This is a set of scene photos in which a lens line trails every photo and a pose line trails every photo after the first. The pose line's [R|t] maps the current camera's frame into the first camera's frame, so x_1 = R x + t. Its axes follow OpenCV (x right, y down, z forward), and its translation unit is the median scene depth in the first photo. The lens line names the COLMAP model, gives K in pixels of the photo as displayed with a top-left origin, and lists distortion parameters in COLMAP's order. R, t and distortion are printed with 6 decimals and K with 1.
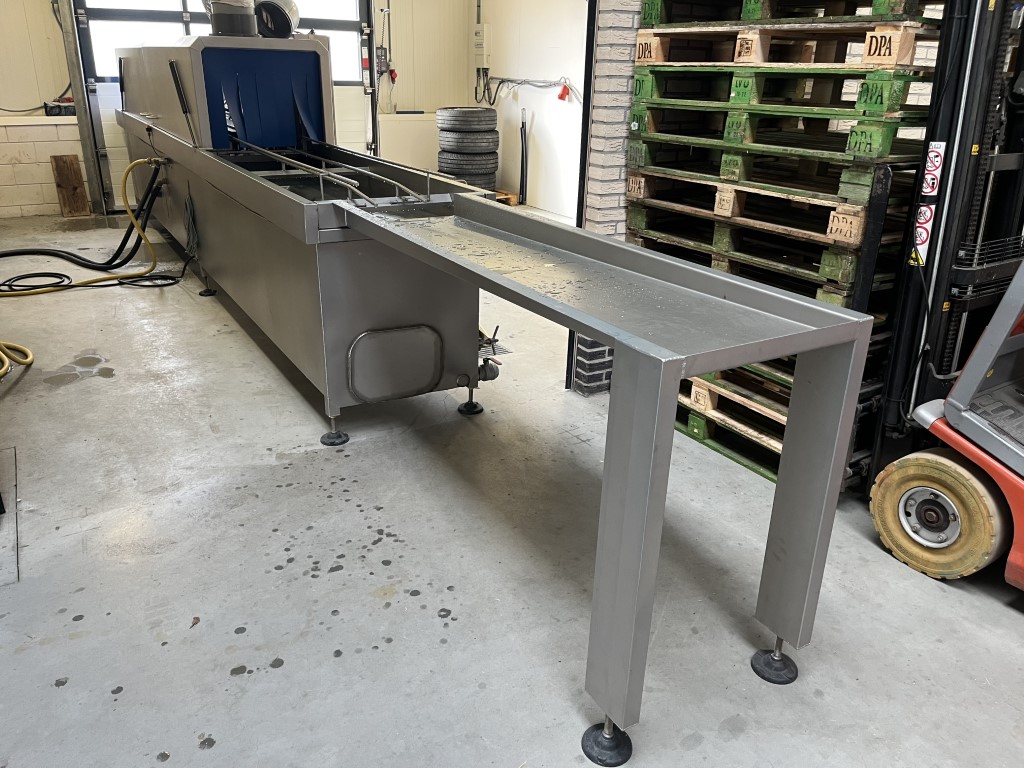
lens RADIAL K [[774.1, 0, 515.7], [0, 774.1, 381.9], [0, 0, 1]] dist [0.063317, -0.088379]
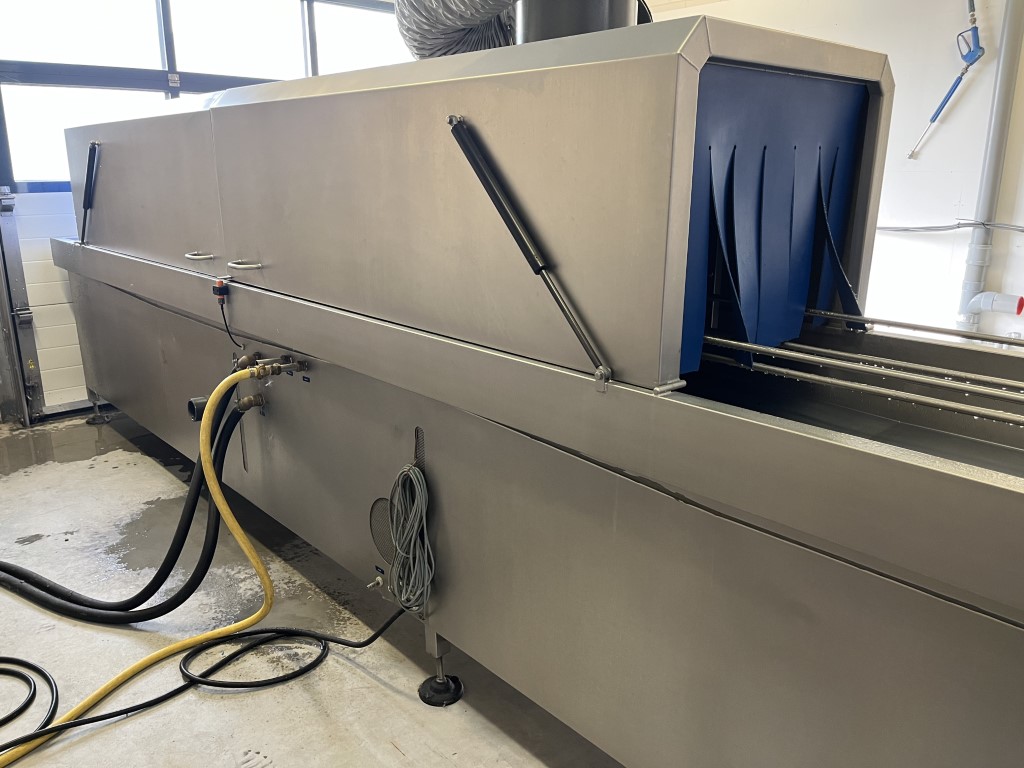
lens RADIAL K [[774.1, 0, 515.7], [0, 774.1, 381.9], [0, 0, 1]] dist [0.063317, -0.088379]
pose [[0.980995, -0.074006, 0.179366, -0.649545], [0.094075, 0.989897, -0.106088, -0.350229], [-0.169703, 0.120946, 0.978046, 0.917056]]
